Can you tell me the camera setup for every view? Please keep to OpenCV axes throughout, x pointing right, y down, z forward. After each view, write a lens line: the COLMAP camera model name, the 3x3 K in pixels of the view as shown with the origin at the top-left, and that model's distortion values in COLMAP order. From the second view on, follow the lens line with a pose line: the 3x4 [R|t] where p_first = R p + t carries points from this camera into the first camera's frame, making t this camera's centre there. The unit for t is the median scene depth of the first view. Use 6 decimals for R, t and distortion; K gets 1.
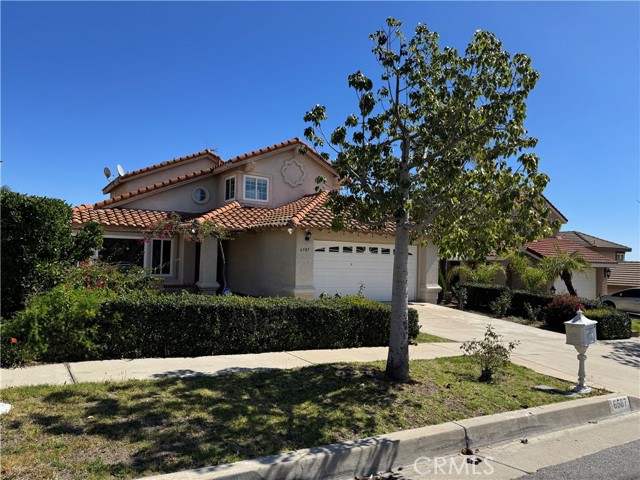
lens RADIAL K [[431.1, 0, 322.3], [0, 431.1, 238.1], [0, 0, 1]] dist [0.115868, -0.132888]
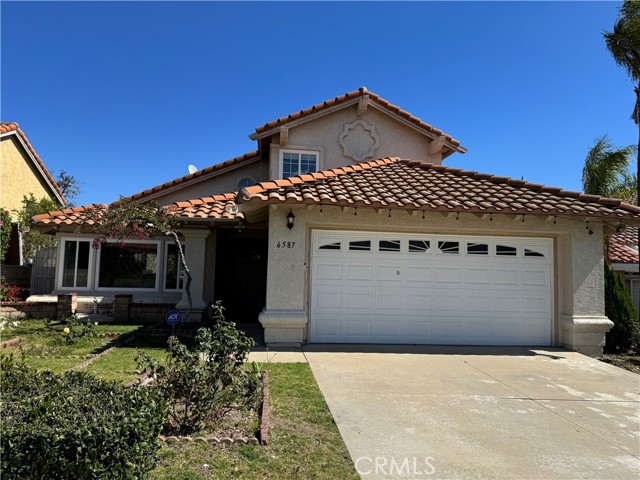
lens RADIAL K [[438.4, 0, 324.6], [0, 438.4, 241.1], [0, 0, 1]] dist [0.096594, -0.144087]
pose [[0.896536, -0.037088, -0.441415, 0.211118], [0.020354, 0.998885, -0.042586, 0.038549], [0.442503, 0.029195, 0.896292, 0.415449]]
